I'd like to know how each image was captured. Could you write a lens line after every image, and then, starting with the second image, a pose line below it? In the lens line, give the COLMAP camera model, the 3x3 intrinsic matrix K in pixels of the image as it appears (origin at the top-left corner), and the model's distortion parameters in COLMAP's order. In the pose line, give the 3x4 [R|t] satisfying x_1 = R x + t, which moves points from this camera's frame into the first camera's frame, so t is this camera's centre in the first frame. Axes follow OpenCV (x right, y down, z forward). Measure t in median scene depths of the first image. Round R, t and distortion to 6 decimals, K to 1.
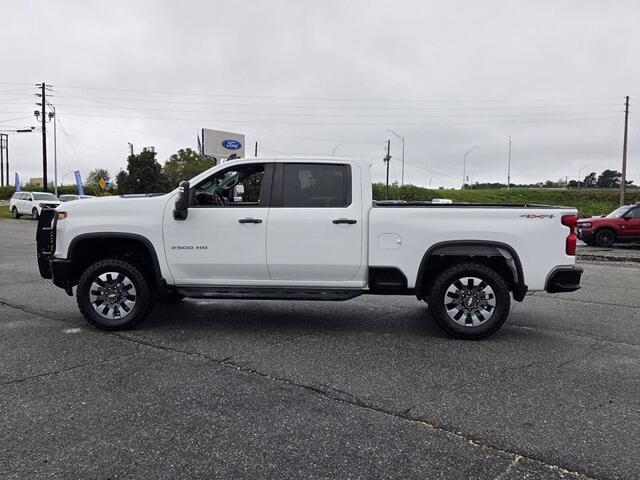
lens RADIAL K [[553.3, 0, 314.5], [0, 553.3, 218.8], [0, 0, 1]] dist [0.103775, -0.000429]
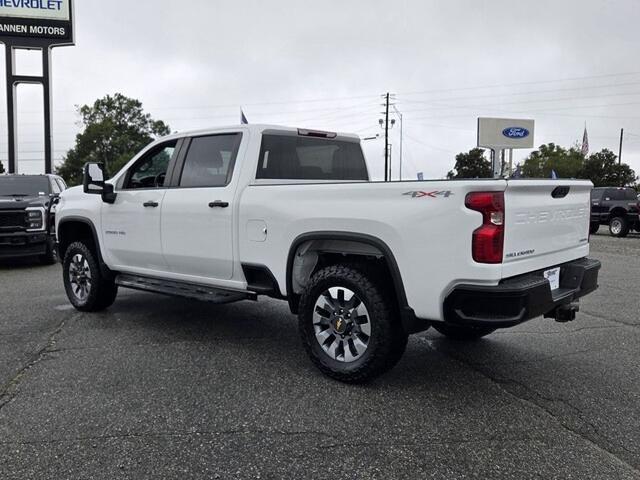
lens RADIAL K [[568.2, 0, 307.6], [0, 568.2, 209.7], [0, 0, 1]] dist [0.099765, -0.011628]
pose [[0.804123, 0.004220, -0.594447, 0.615117], [-0.015371, 0.999788, -0.013695, 0.020904], [0.594264, 0.020150, 0.804018, 0.403296]]
